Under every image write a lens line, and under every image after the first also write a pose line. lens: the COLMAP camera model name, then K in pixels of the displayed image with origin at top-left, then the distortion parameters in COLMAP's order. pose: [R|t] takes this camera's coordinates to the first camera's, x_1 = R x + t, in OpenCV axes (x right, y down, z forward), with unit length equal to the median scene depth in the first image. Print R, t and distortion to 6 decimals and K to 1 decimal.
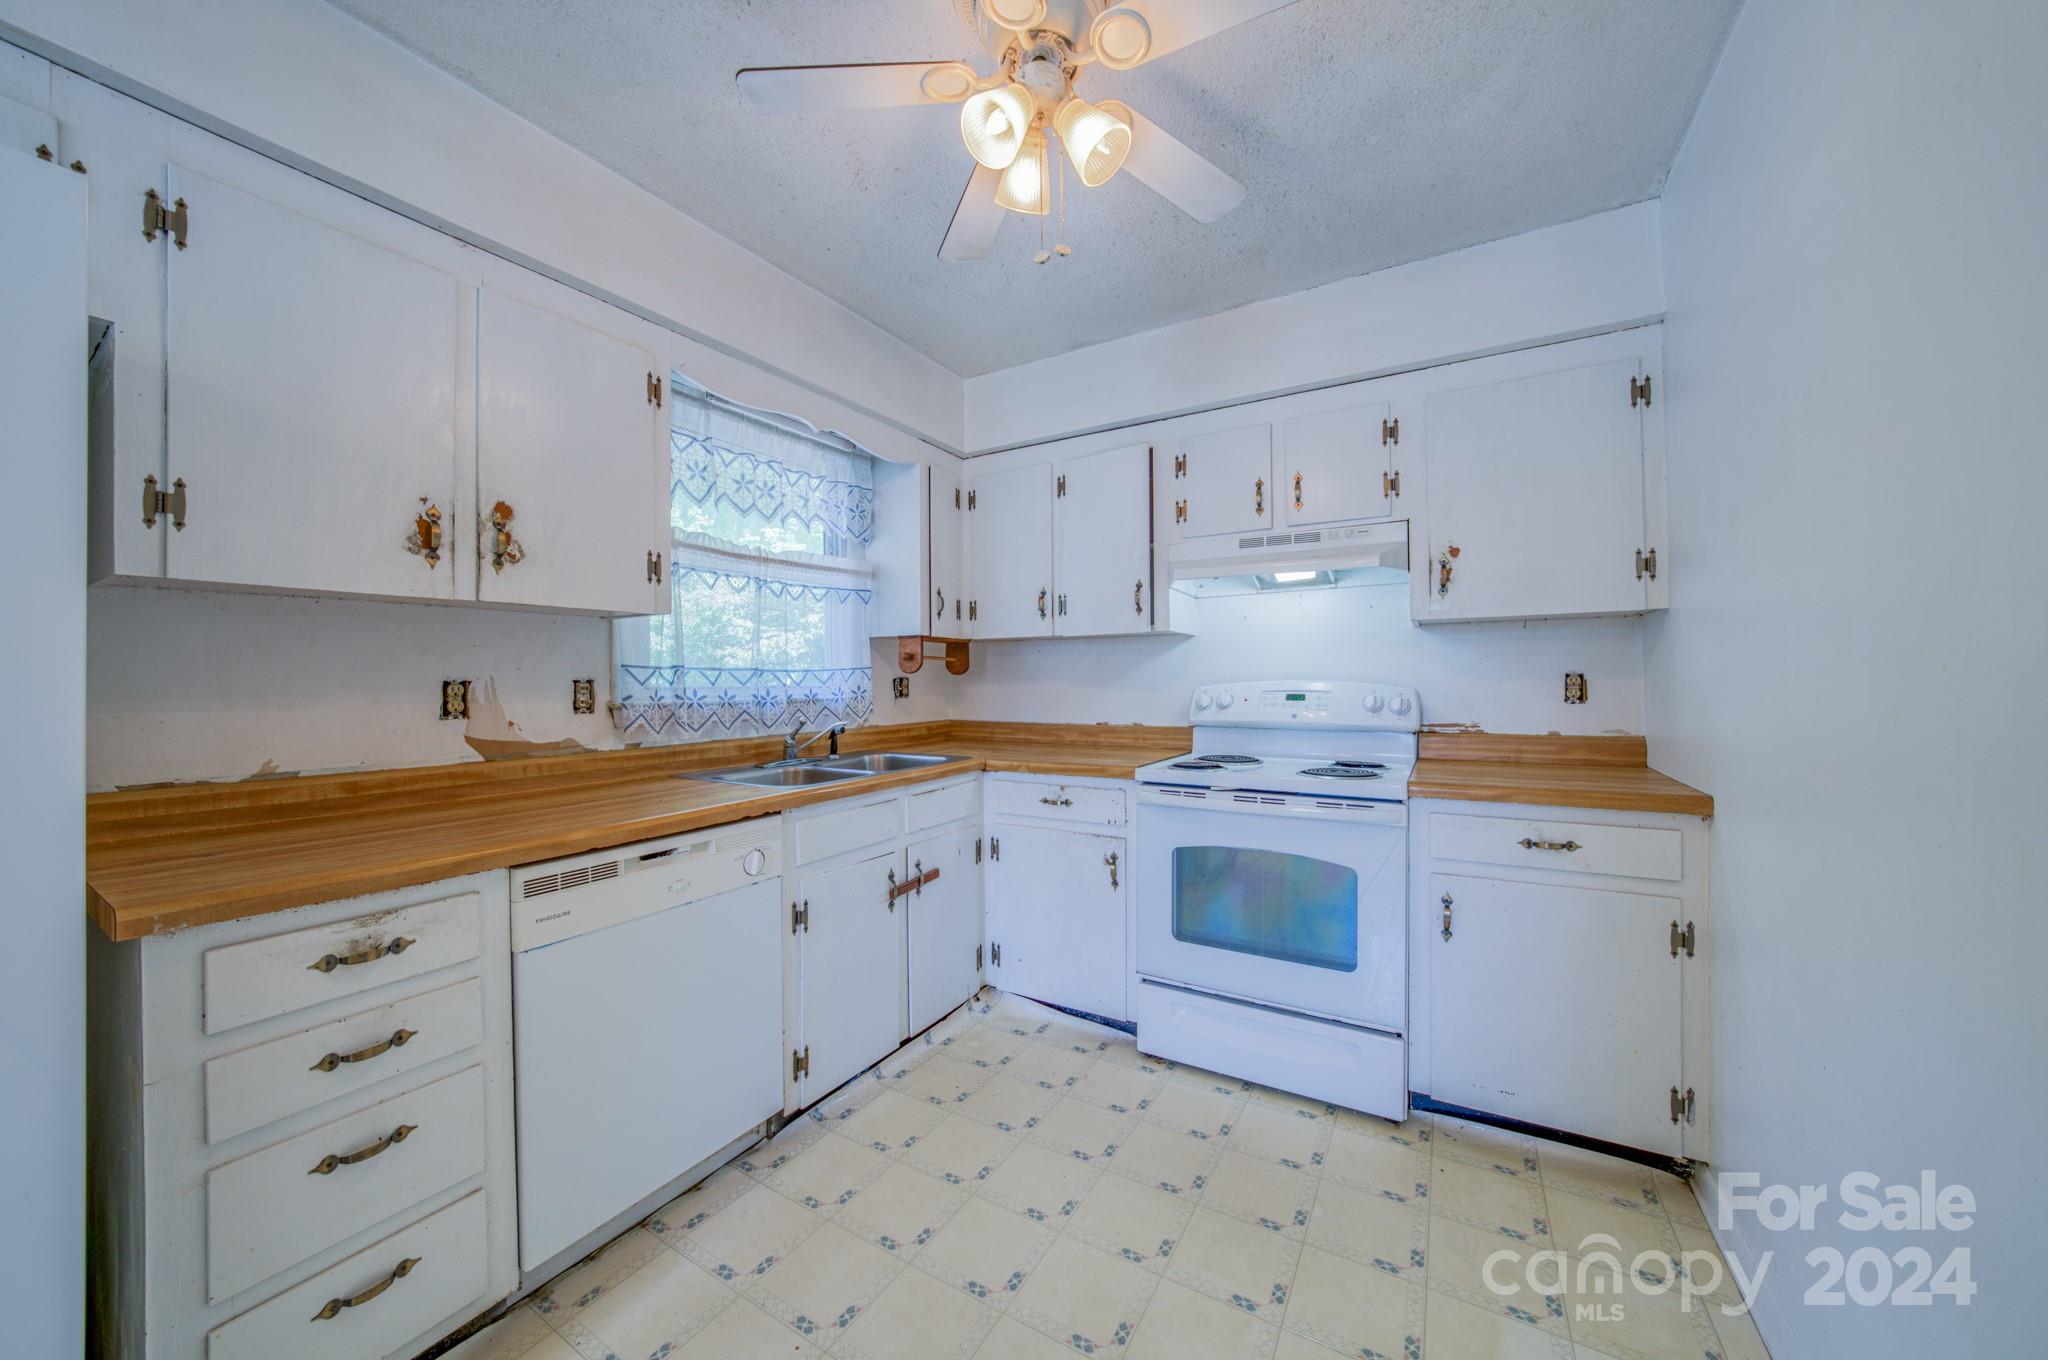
lens RADIAL K [[711.8, 0, 1026.7], [0, 711.8, 676.7], [0, 0, 1]] dist [-0.030195, 0.007148]
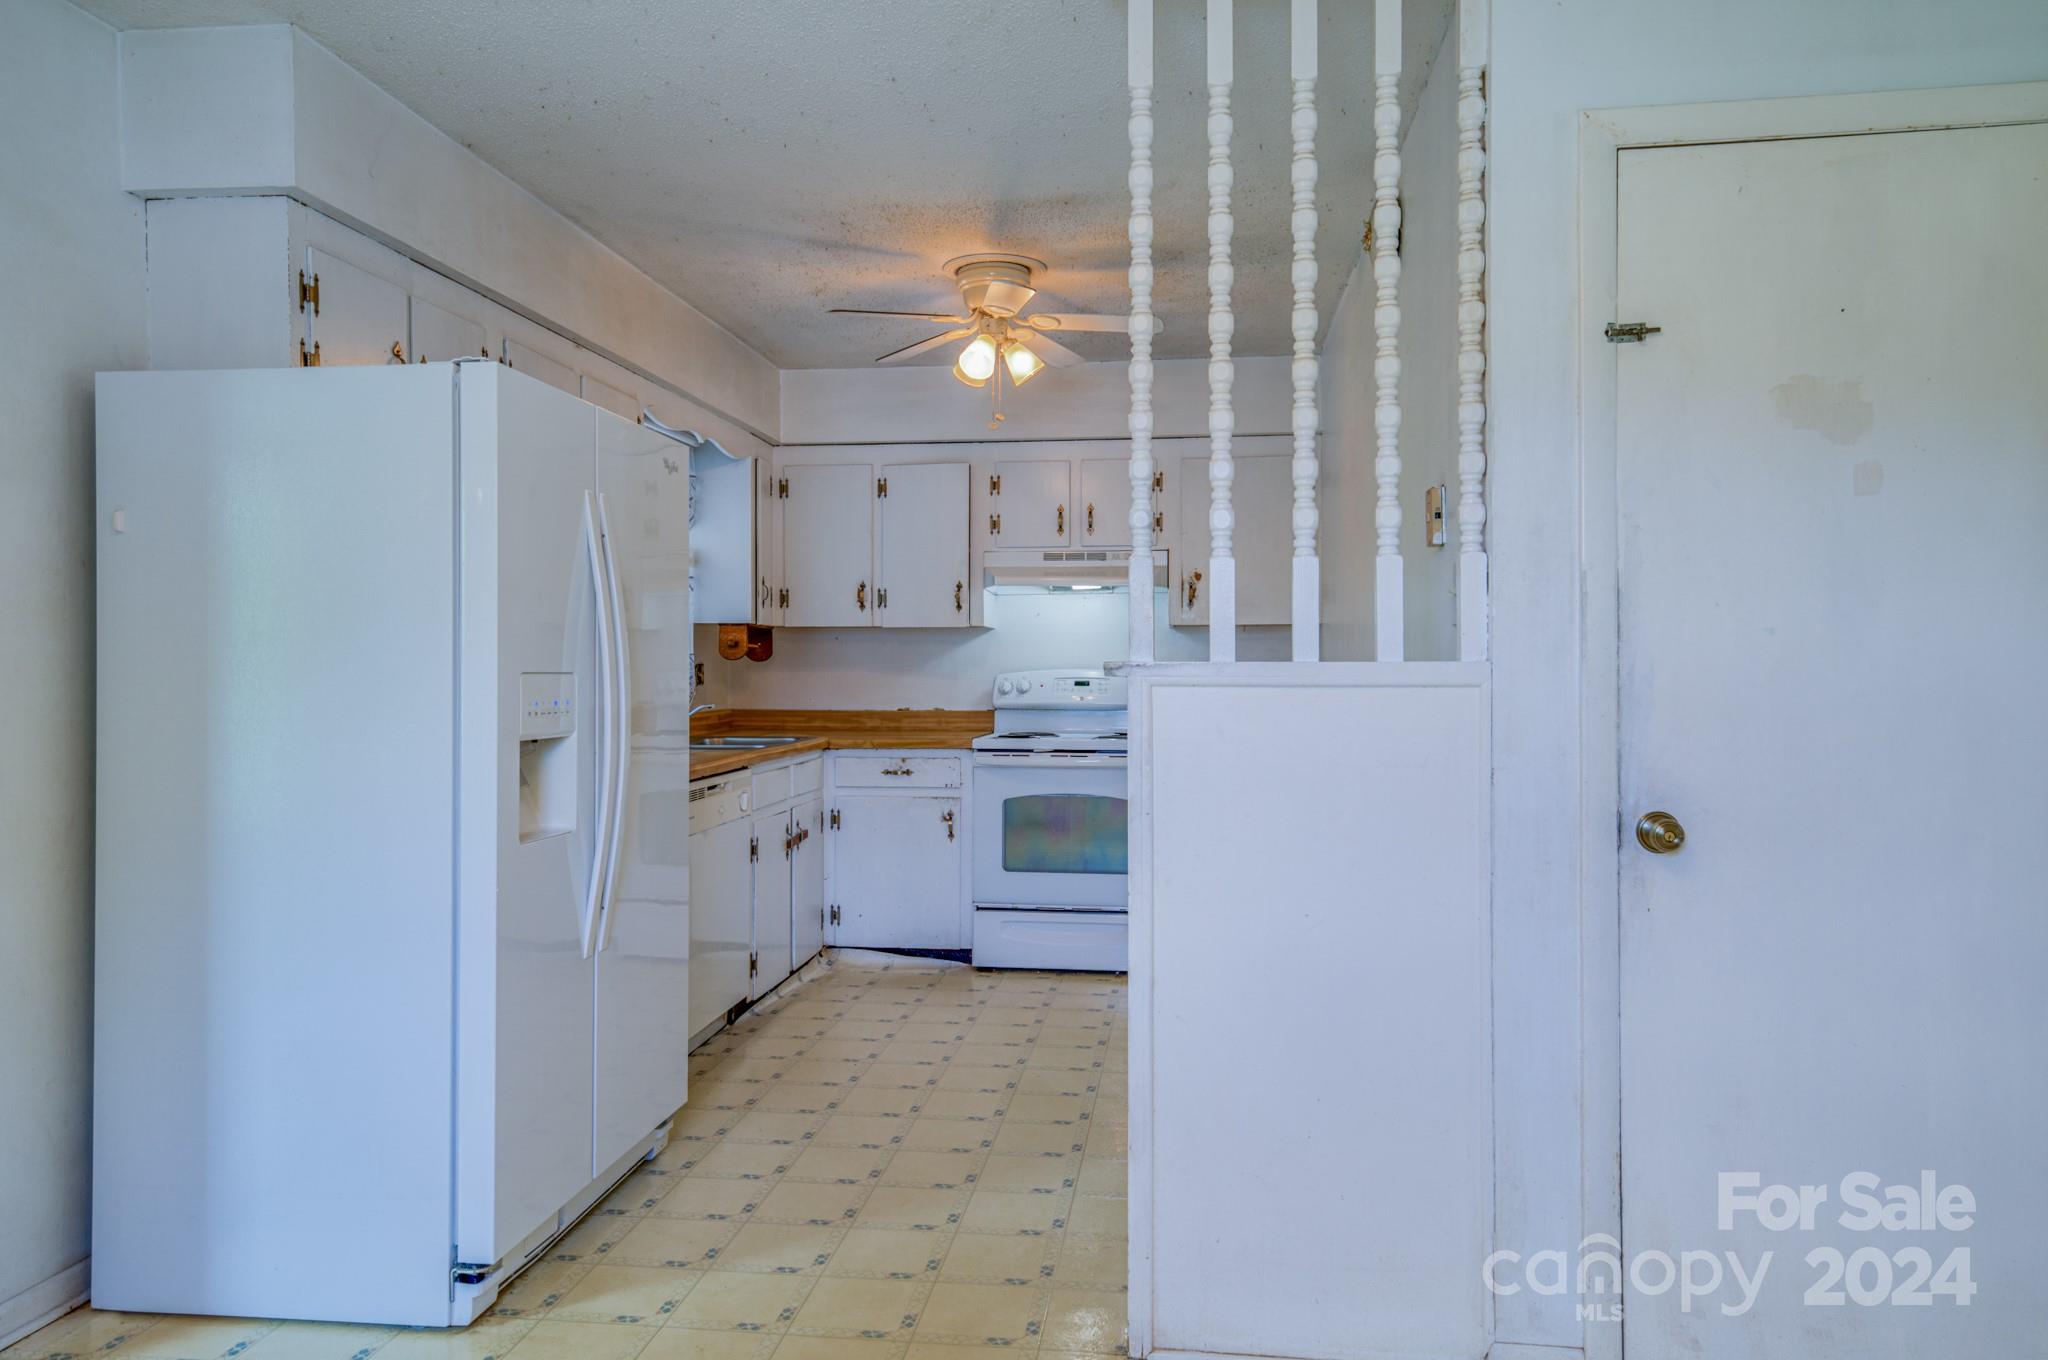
lens RADIAL K [[1339.0, 0, 1027.2], [0, 1339.0, 673.8], [0, 0, 1]] dist [0.026599, 0.001670]
pose [[0.916285, 0.005667, 0.400487, -0.670555], [-0.008636, 0.999947, 0.005609, 0.000953], [-0.400434, -0.008598, 0.916285, -1.138919]]
